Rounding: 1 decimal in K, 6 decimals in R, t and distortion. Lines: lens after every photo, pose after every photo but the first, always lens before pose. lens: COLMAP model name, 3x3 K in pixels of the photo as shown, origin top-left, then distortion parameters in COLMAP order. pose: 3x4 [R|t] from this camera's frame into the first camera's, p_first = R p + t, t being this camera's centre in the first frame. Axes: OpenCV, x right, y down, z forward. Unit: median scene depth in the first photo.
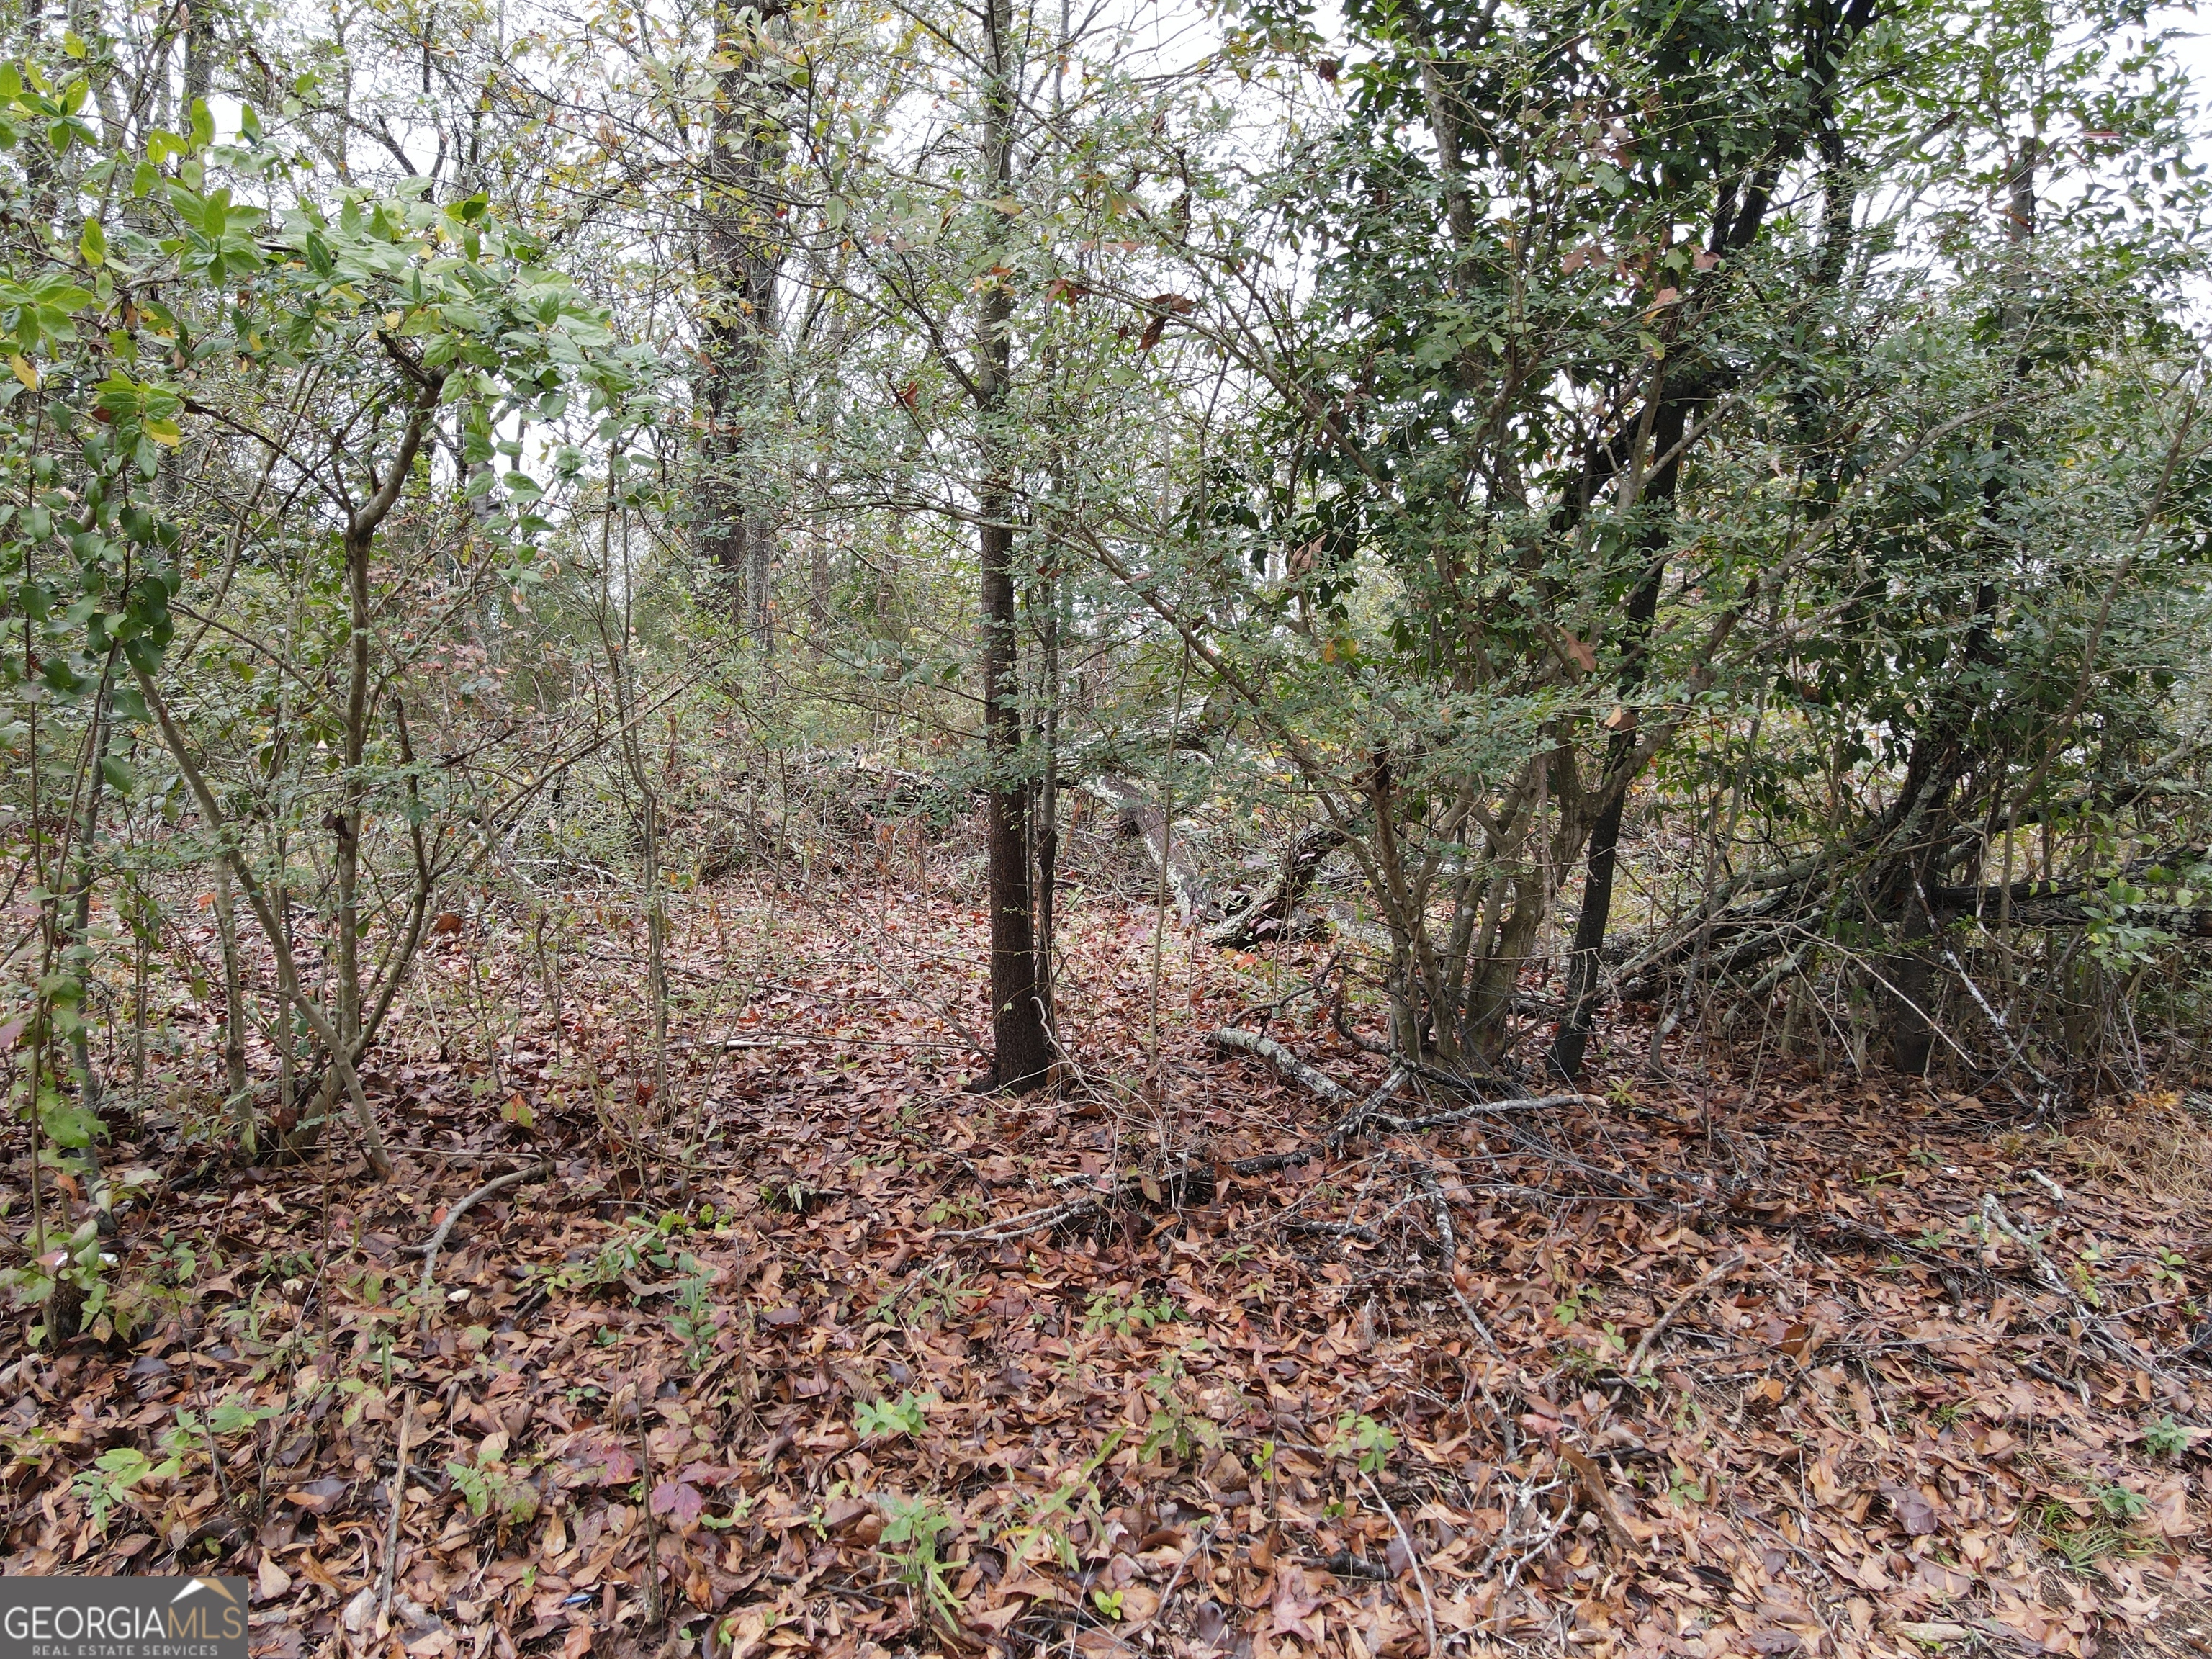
lens RADIAL K [[1609.4, 0, 1100.6], [0, 1609.4, 828.4], [0, 0, 1]] dist [0.013192, -0.000895]
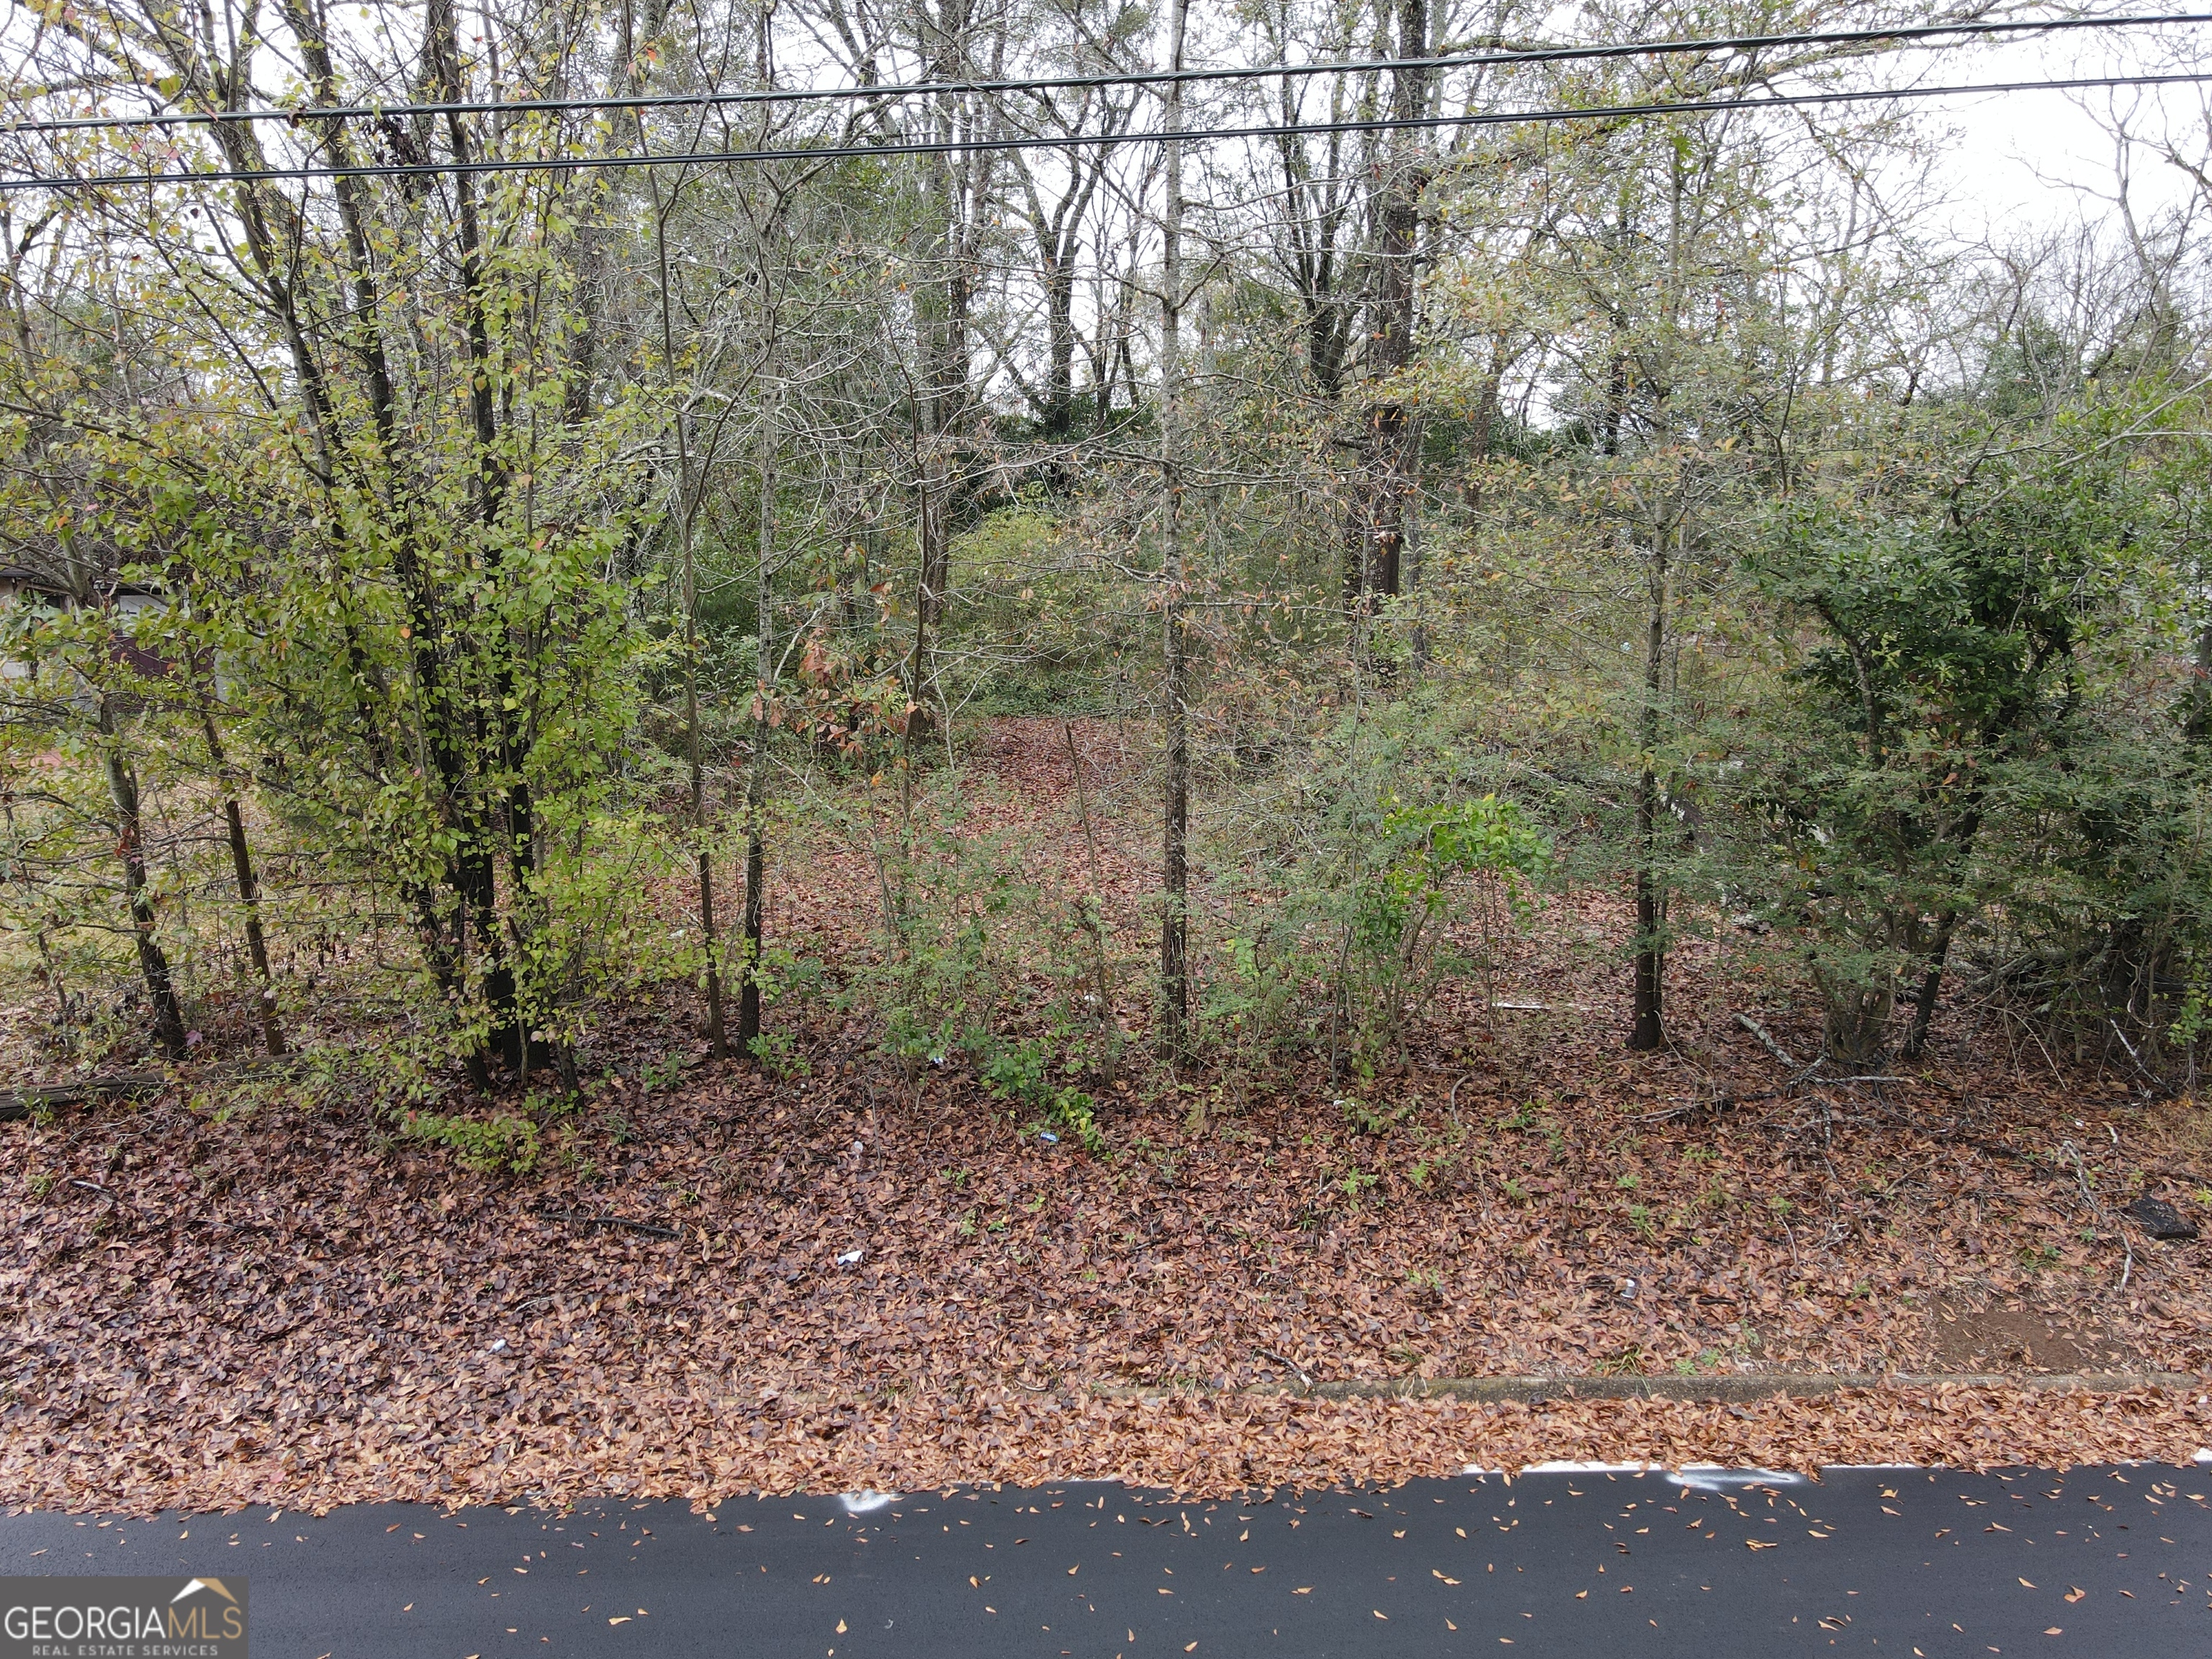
lens RADIAL K [[1609.4, 0, 1107.5], [0, 1609.4, 825.7], [0, 0, 1]] dist [0.013192, -0.000895]
pose [[0.954028, 0.040851, -0.296922, -0.161934], [0.005720, 0.988006, 0.154311, -0.732829], [0.299664, -0.148915, 0.942351, -1.952945]]
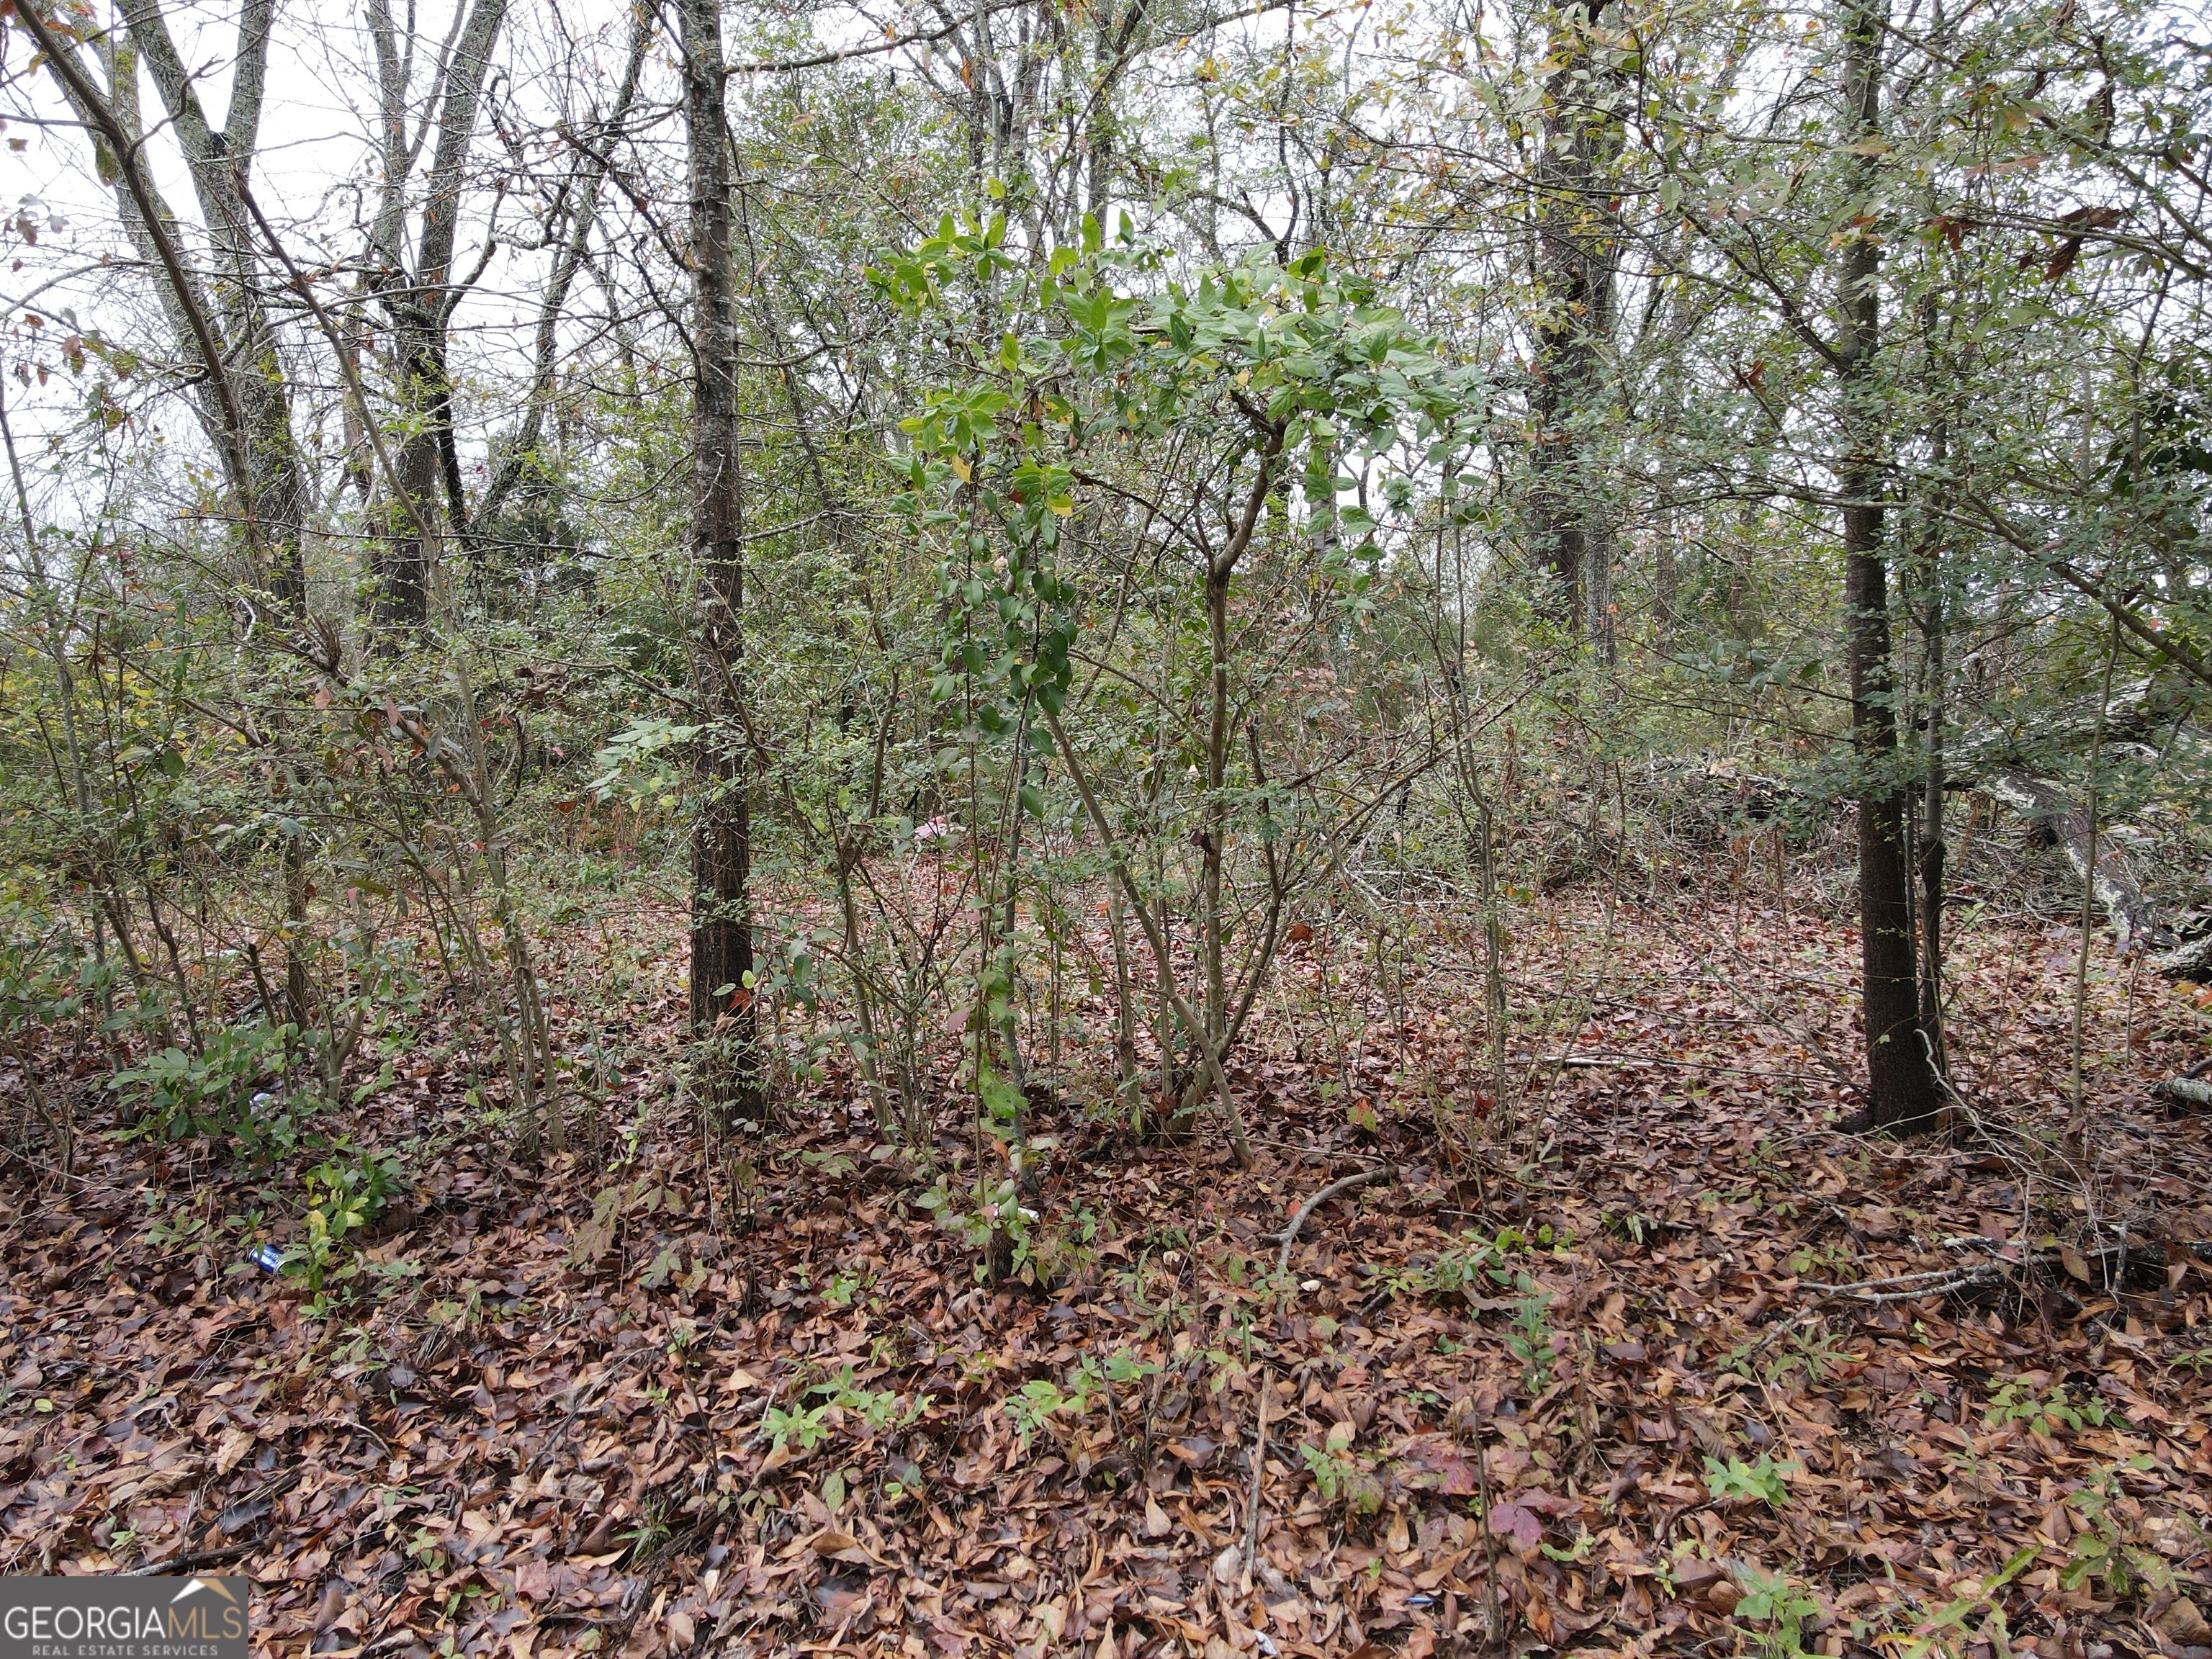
lens RADIAL K [[1609.4, 0, 1105.2], [0, 1609.4, 828.3], [0, 0, 1]] dist [0.013192, -0.000895]
pose [[0.872608, -0.010280, -0.488314, 0.004608], [0.007663, 0.999944, -0.007357, -0.003956], [0.488362, 0.002678, 0.872637, 0.007916]]
